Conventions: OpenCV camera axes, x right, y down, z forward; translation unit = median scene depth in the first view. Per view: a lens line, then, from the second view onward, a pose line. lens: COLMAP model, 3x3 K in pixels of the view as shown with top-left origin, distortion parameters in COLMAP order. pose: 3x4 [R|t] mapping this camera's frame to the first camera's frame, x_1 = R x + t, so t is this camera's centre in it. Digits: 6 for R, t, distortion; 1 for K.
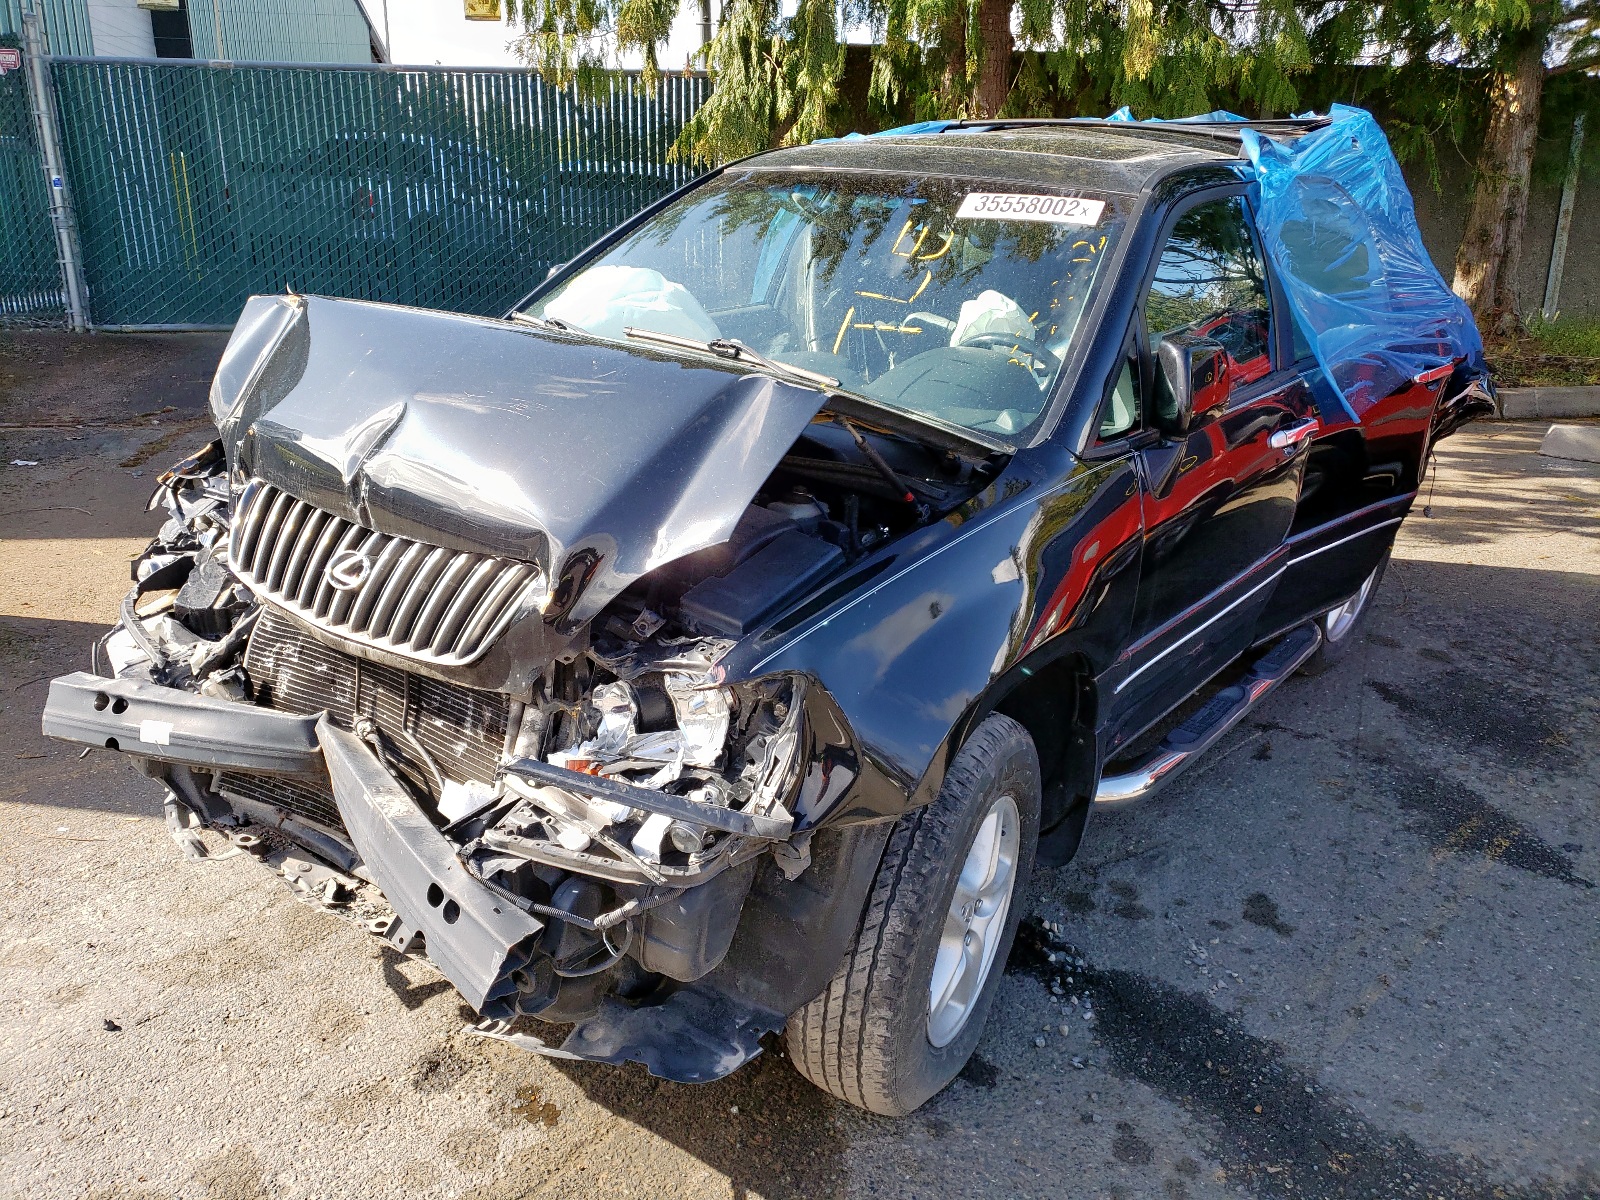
lens RADIAL K [[1294.7, 0, 794.1], [0, 1294.7, 609.1], [0, 0, 1]] dist [0.026481, -0.016526]
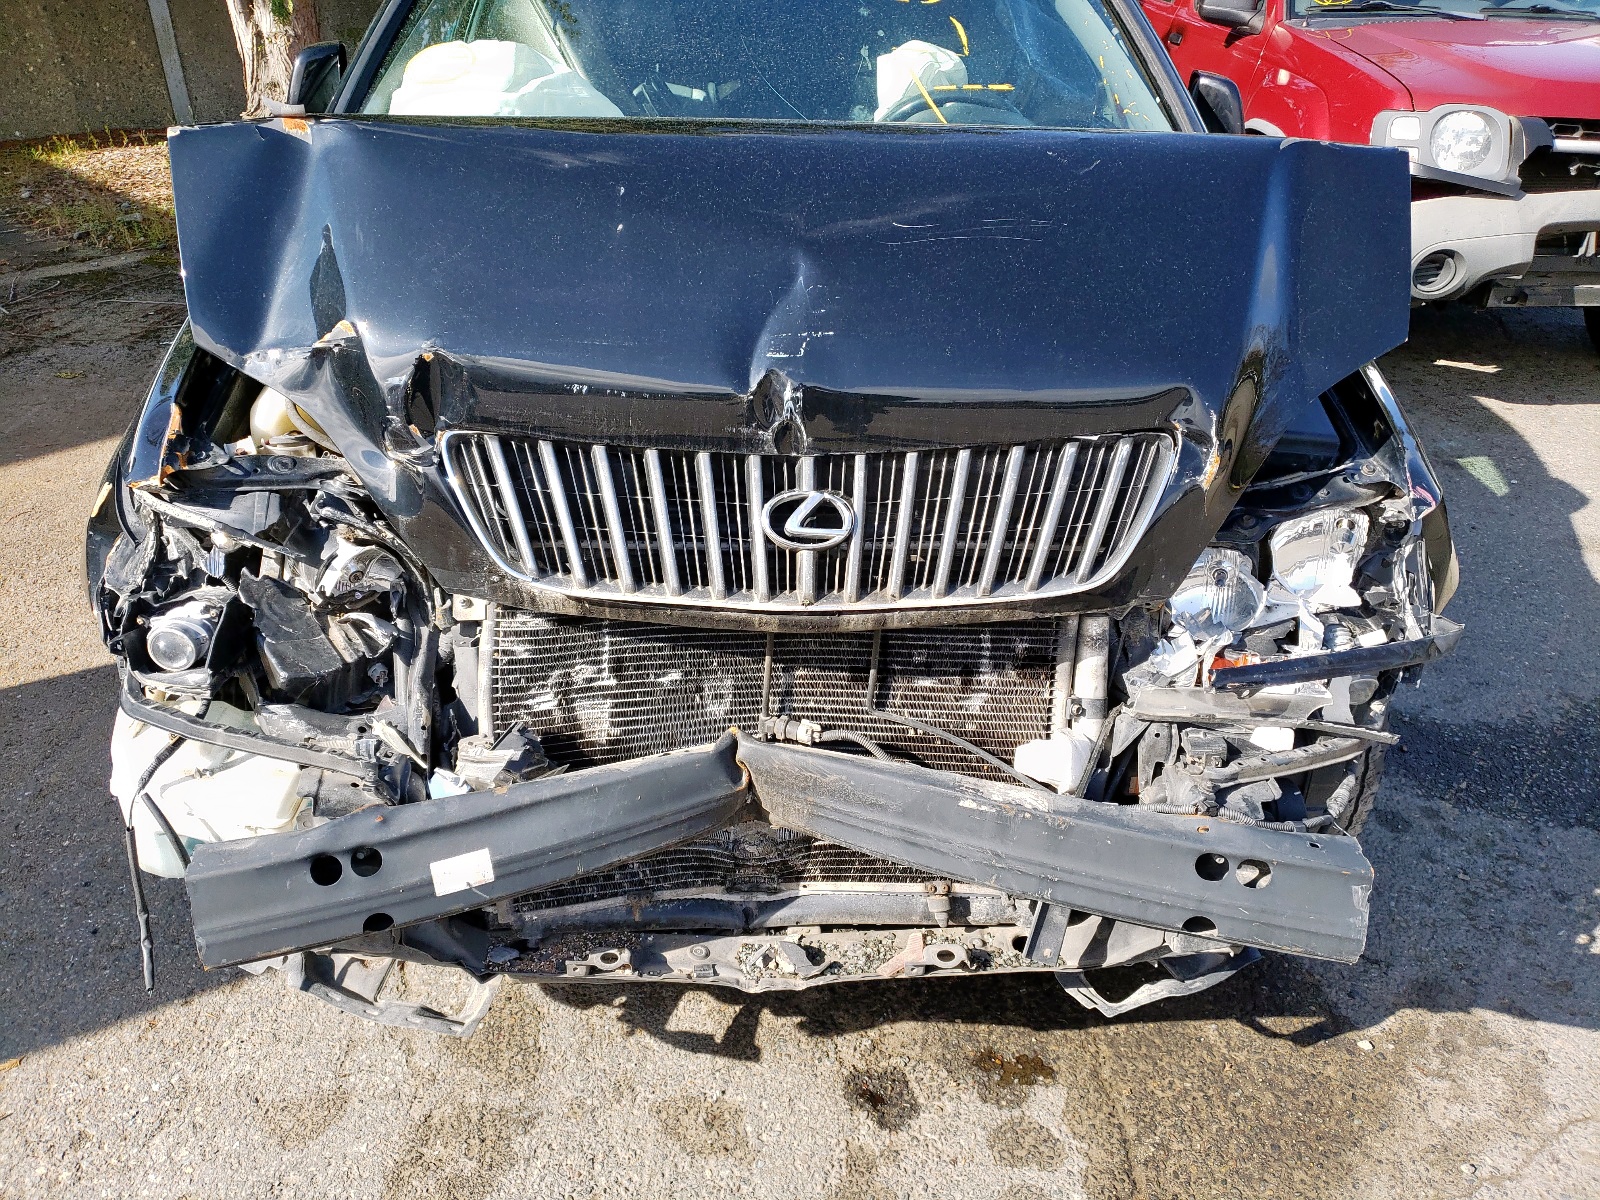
lens RADIAL K [[1294.7, 0, 794.1], [0, 1294.7, 609.1], [0, 0, 1]] dist [0.026481, -0.016526]
pose [[0.760222, -0.320672, 0.565006, -0.748370], [0.218113, 0.945193, 0.242976, -0.151537], [-0.611956, -0.061481, 0.788499, 0.468740]]
